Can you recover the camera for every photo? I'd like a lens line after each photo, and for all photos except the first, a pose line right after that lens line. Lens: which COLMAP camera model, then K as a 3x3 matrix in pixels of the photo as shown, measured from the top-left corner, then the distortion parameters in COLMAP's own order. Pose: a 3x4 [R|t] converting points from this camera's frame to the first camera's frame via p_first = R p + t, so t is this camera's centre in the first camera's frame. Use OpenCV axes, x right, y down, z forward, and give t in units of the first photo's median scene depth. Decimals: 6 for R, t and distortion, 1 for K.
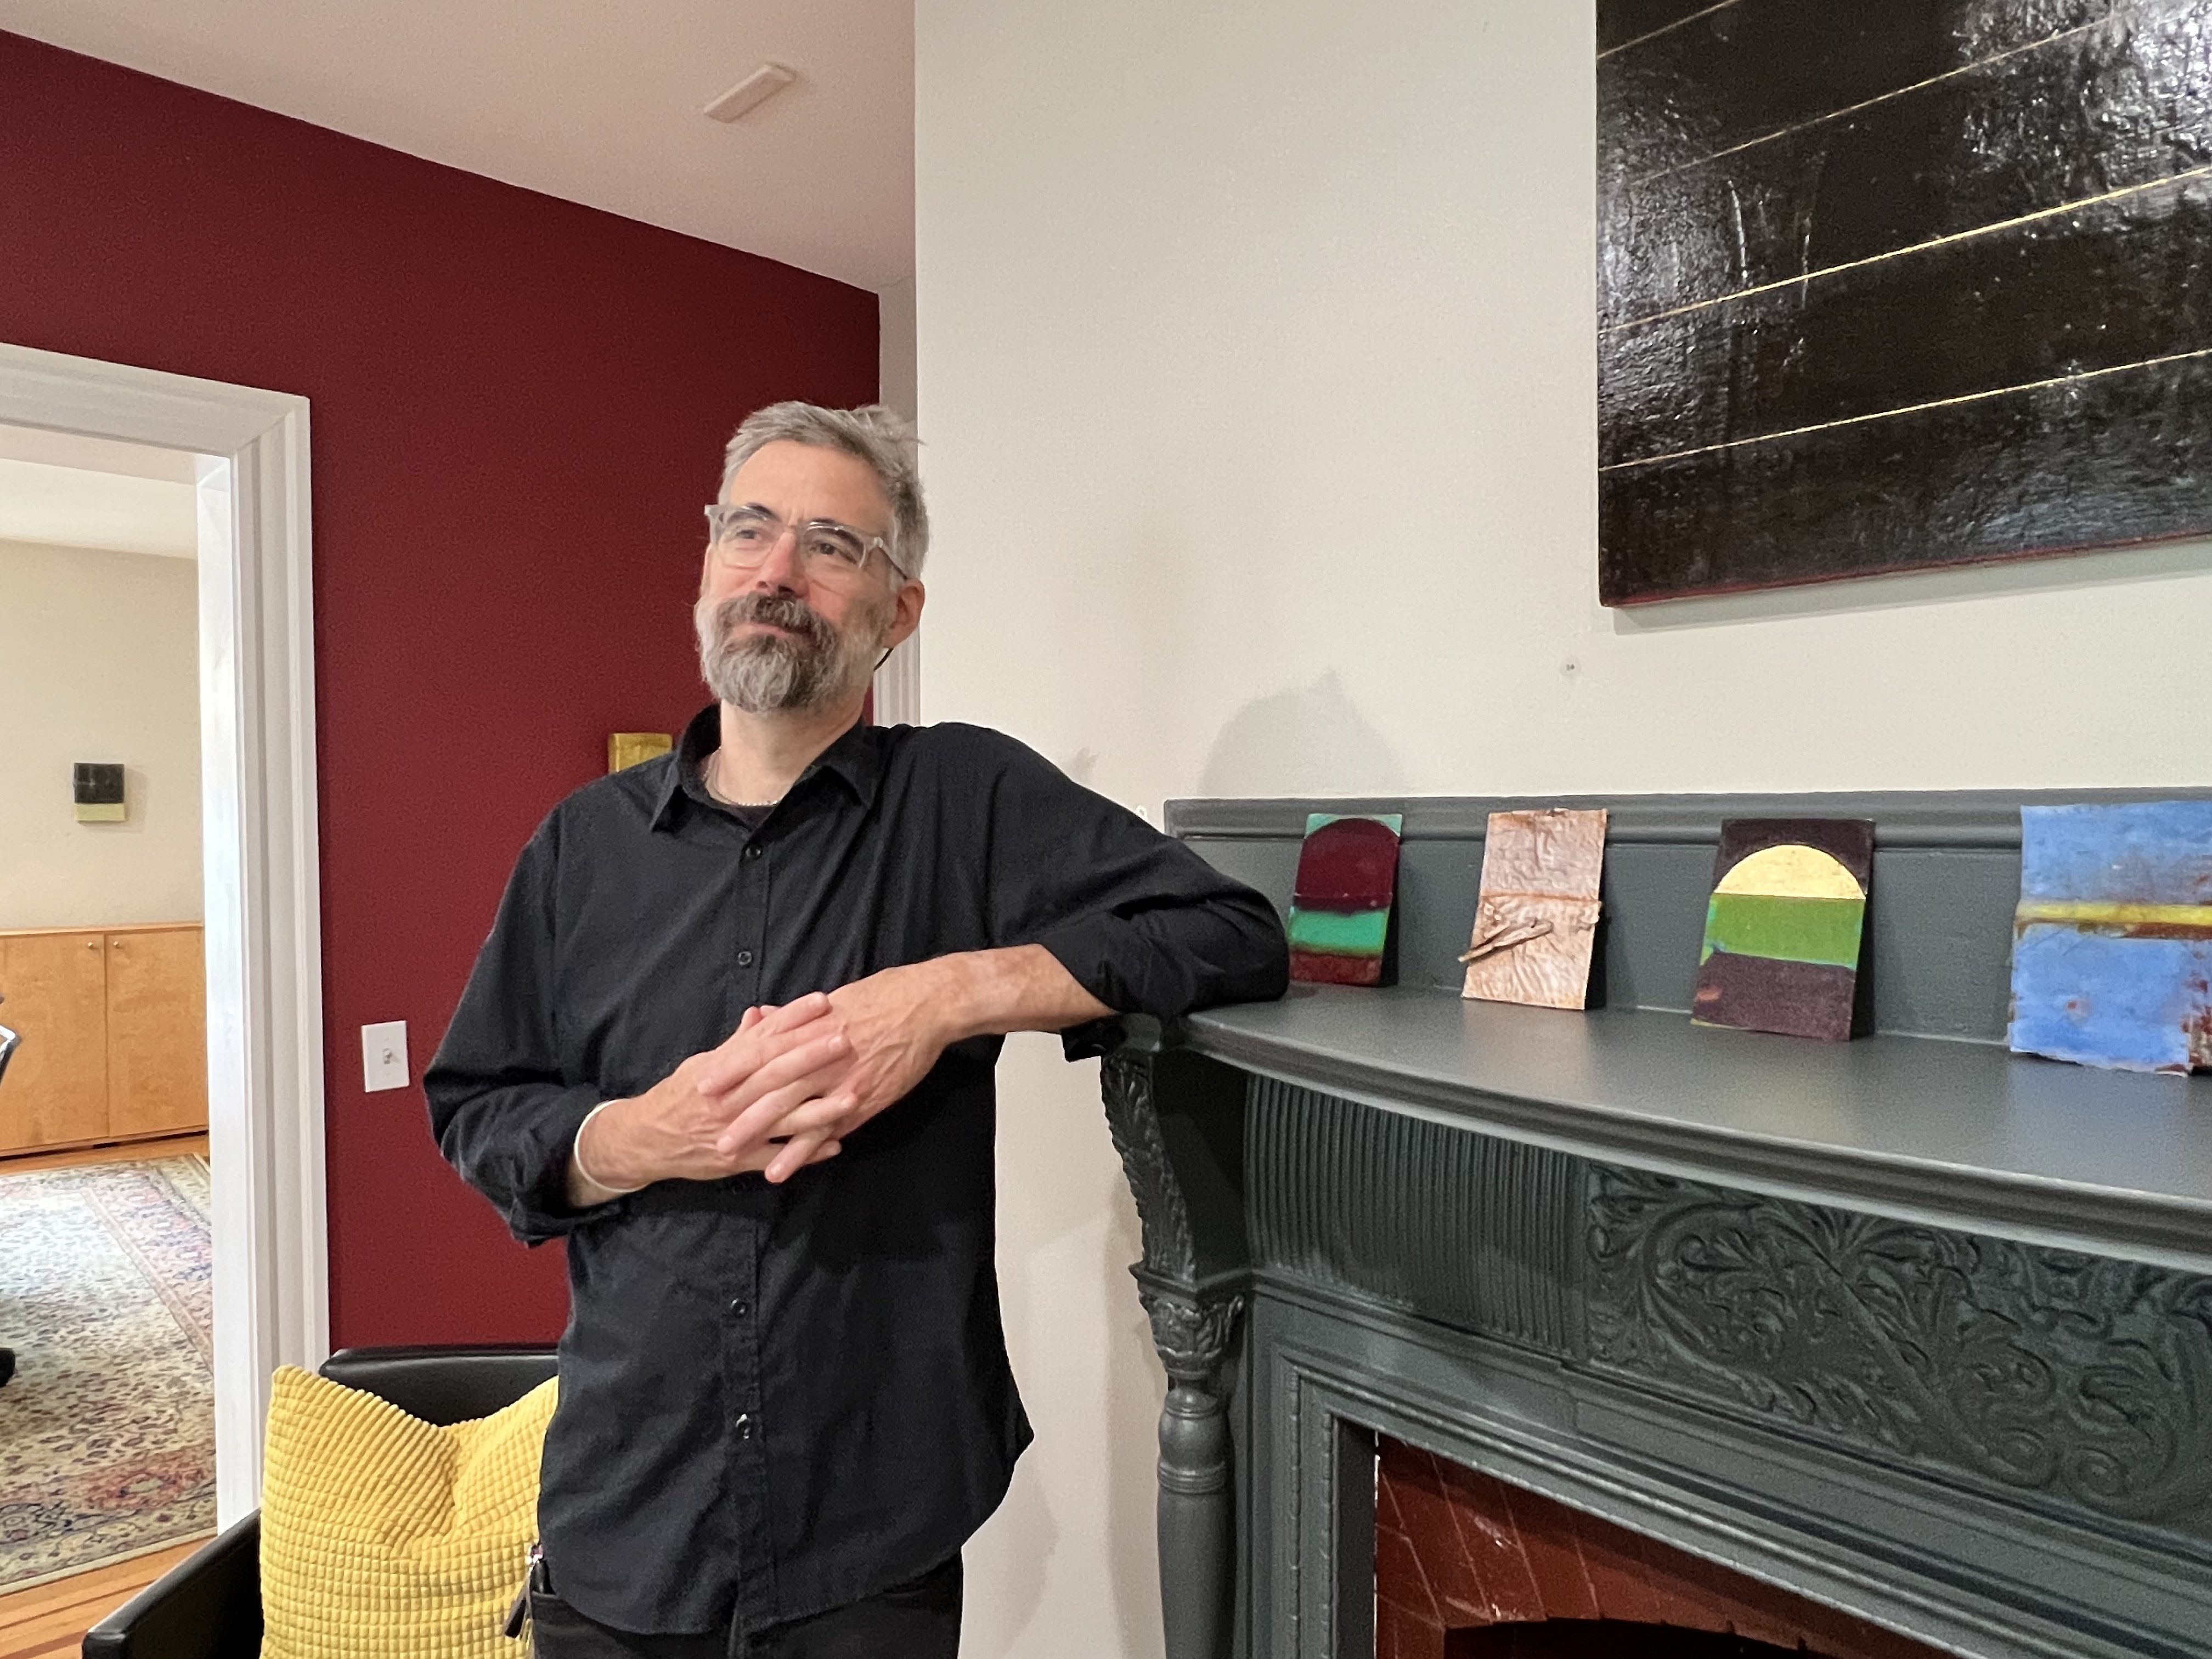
lens RADIAL K [[1369.9, 0, 1105.0], [0, 1369.9, 835.6], [0, 0, 1]] dist [0.001459, -0.002923]
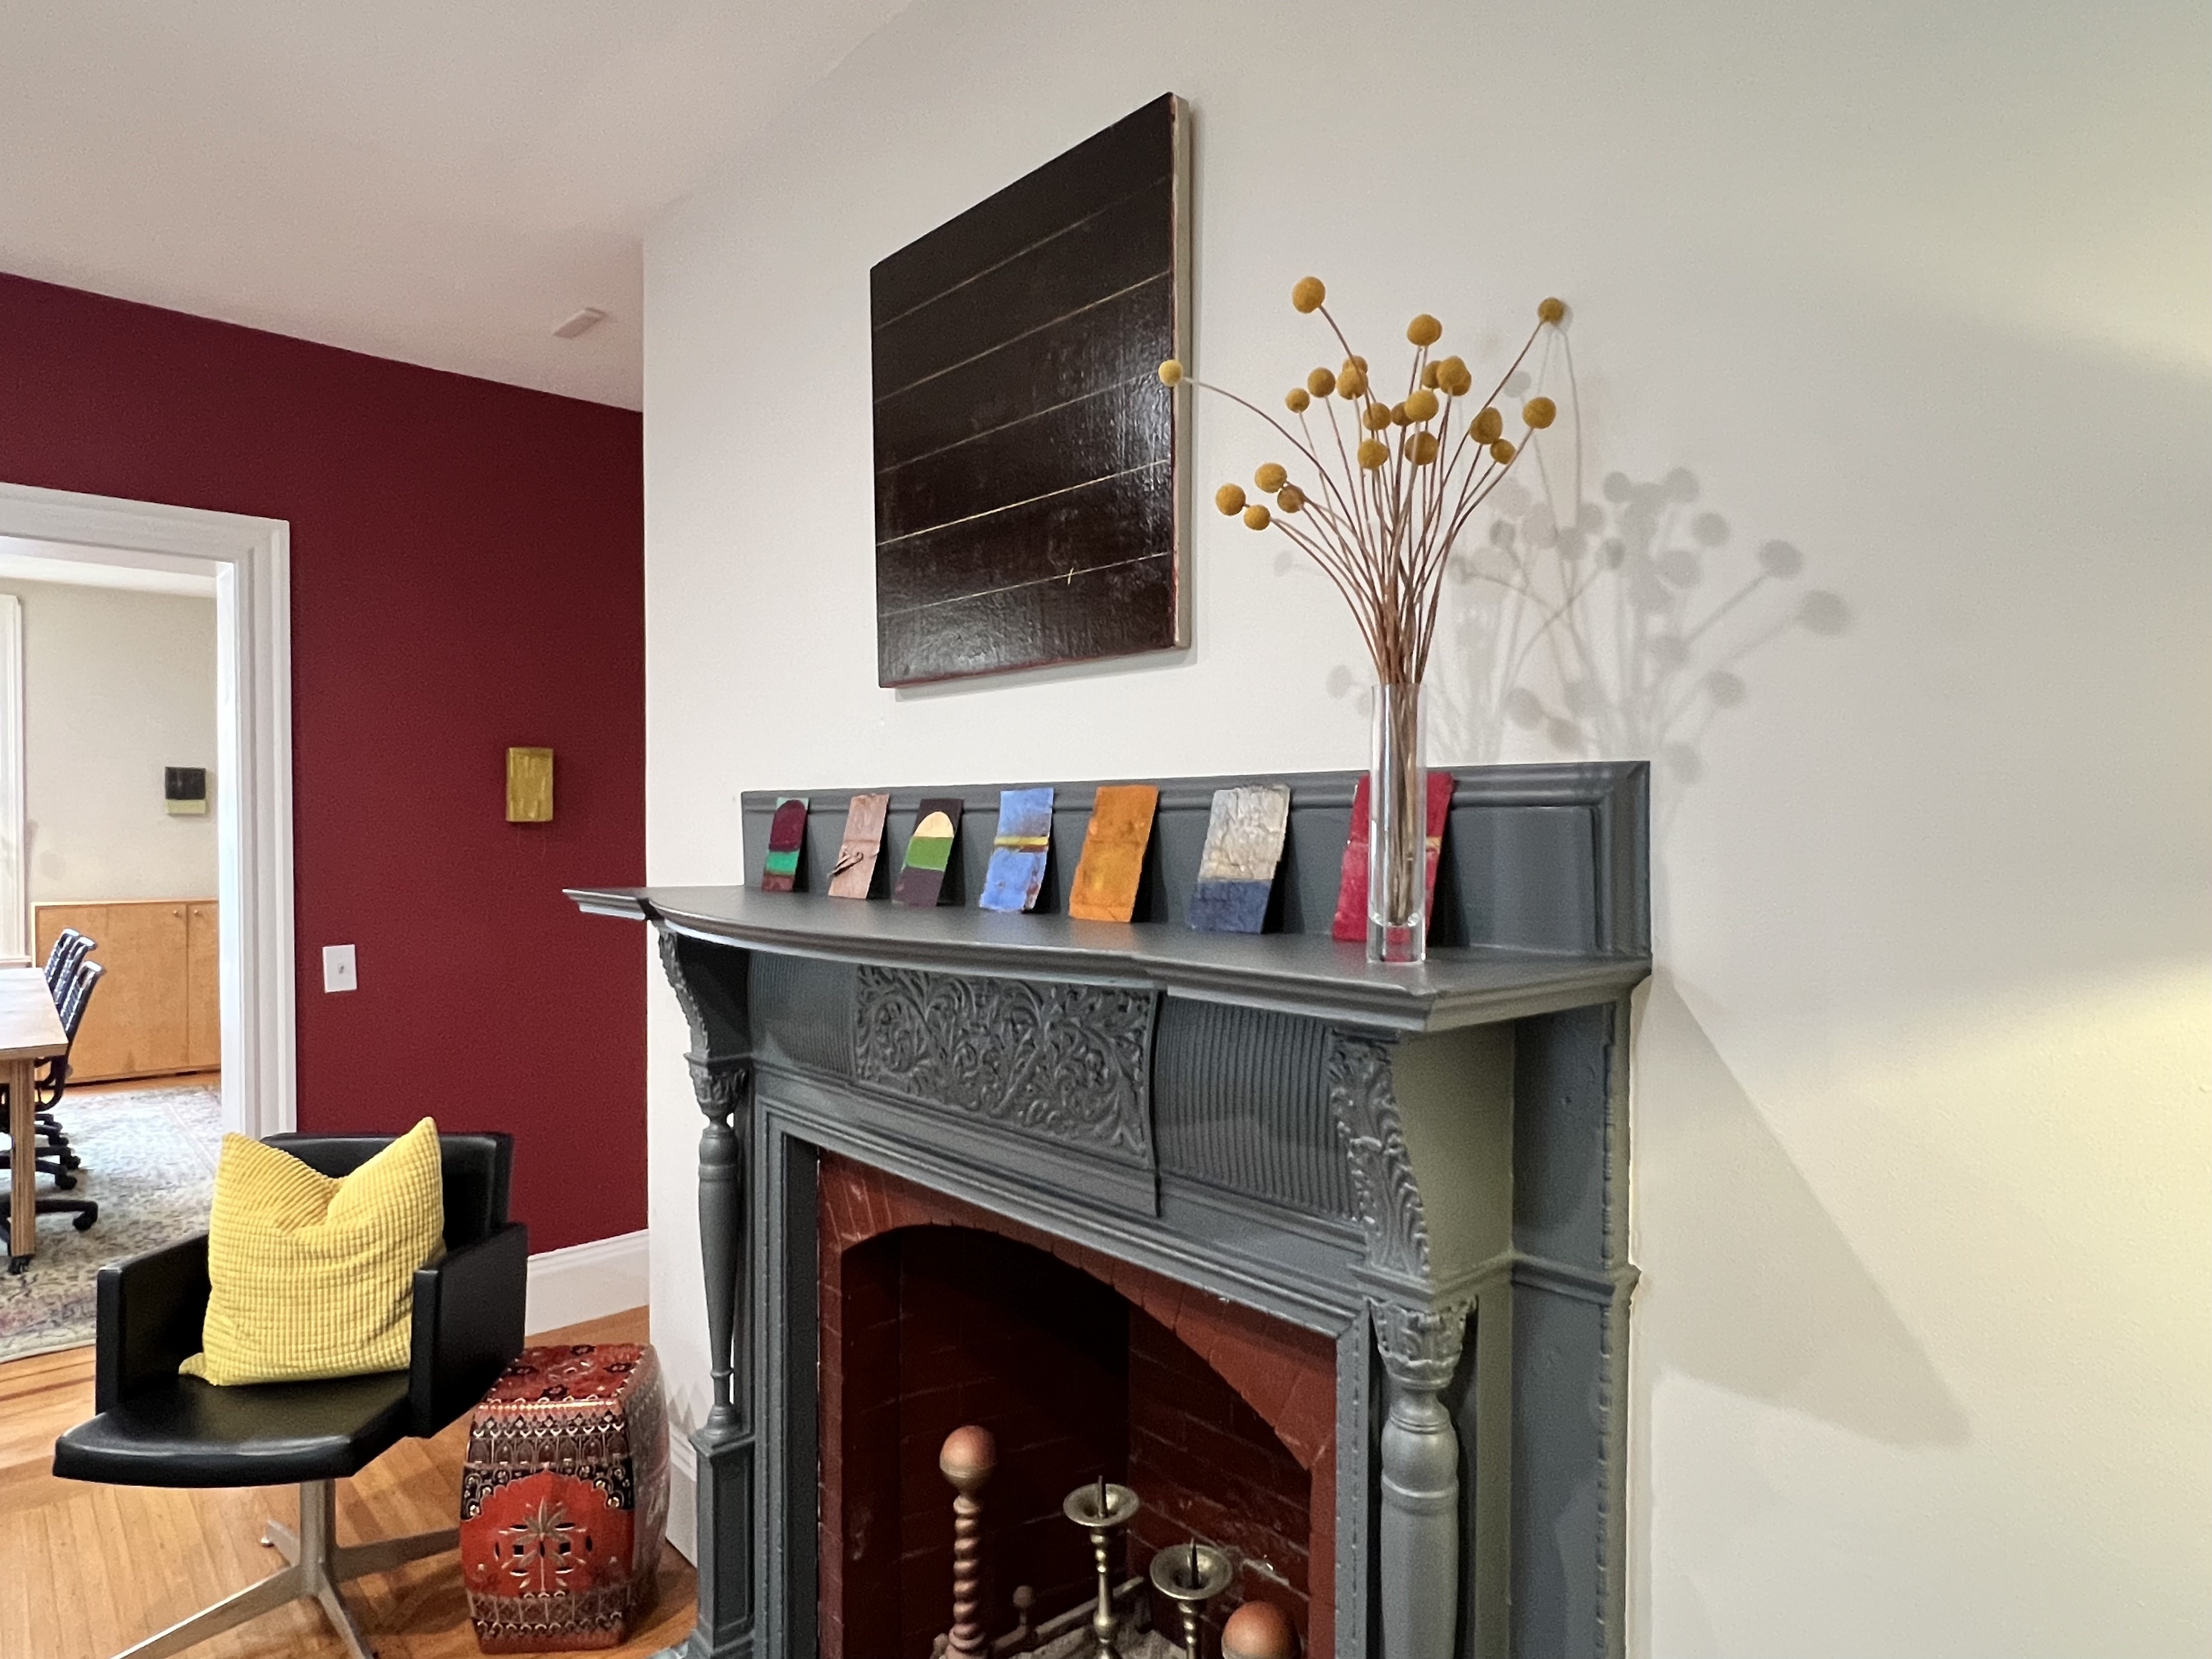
lens RADIAL K [[1250.6, 0, 1106.7], [0, 1250.6, 824.7], [0, 0, 1]] dist [0.003450, 0.000339]
pose [[0.999871, 0.004322, -0.015464, 0.506230], [-0.004471, 0.999944, -0.009600, 0.027516], [0.015422, 0.009668, 0.999834, -0.525230]]
